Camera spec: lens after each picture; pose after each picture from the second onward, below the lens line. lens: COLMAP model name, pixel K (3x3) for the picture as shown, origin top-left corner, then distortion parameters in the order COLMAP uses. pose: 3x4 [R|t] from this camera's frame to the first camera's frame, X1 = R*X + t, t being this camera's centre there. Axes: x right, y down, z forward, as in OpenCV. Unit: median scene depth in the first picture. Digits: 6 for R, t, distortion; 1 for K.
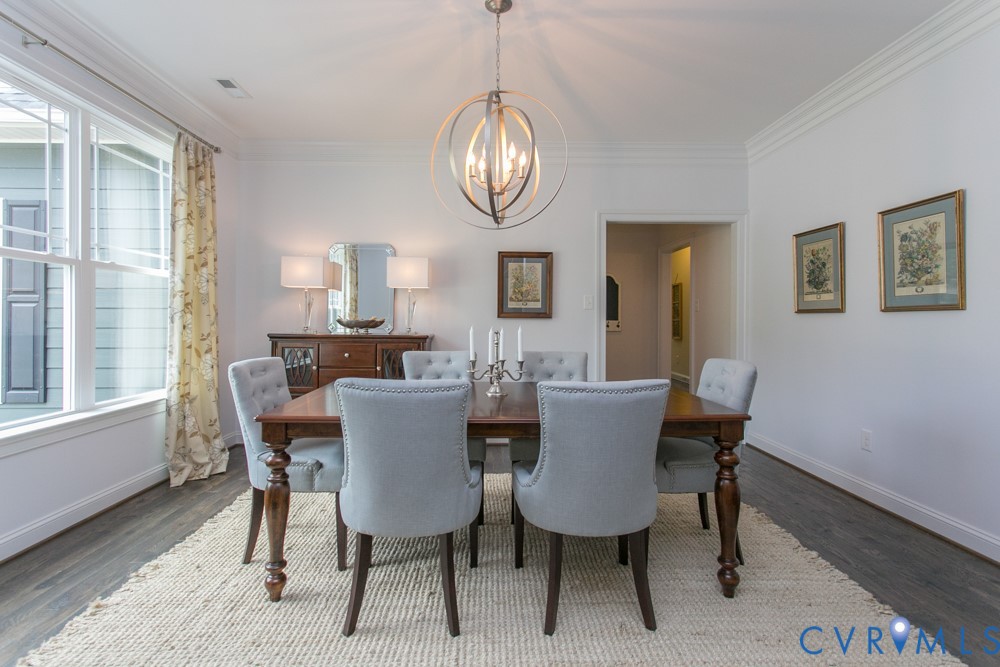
lens RADIAL K [[487.6, 0, 481.2], [0, 487.6, 318.6], [0, 0, 1]] dist [0.000031, 0.002075]
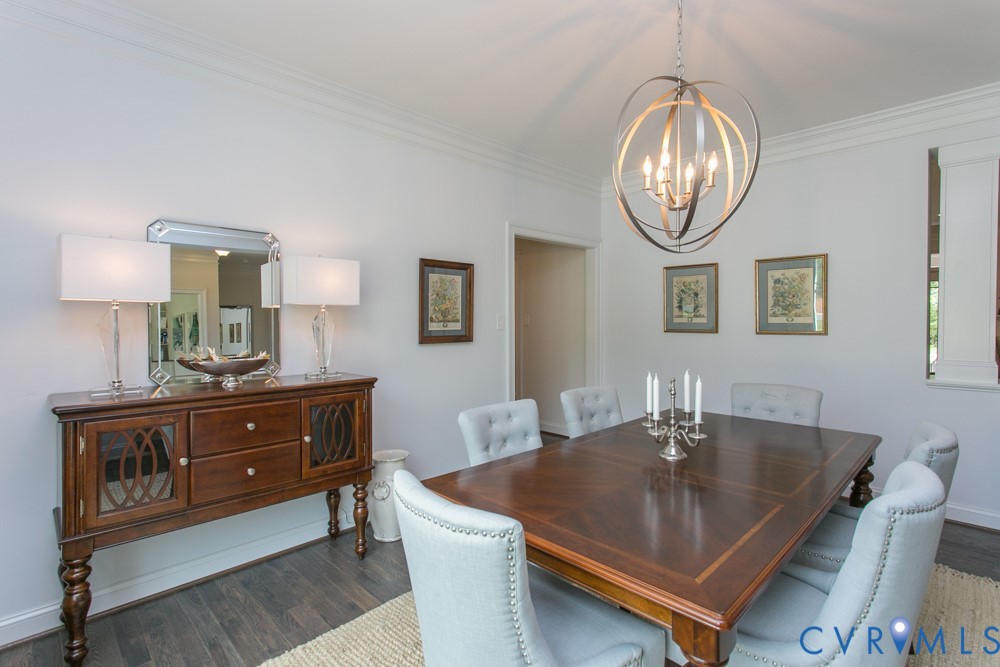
lens RADIAL K [[487.6, 0, 503.1], [0, 487.6, 325.6], [0, 0, 1]] dist [0.000031, 0.002075]
pose [[0.707772, -0.019231, 0.706179, -0.545332], [0.005339, 0.999746, 0.021874, -0.061448], [-0.706421, -0.011711, 0.707695, 0.467389]]
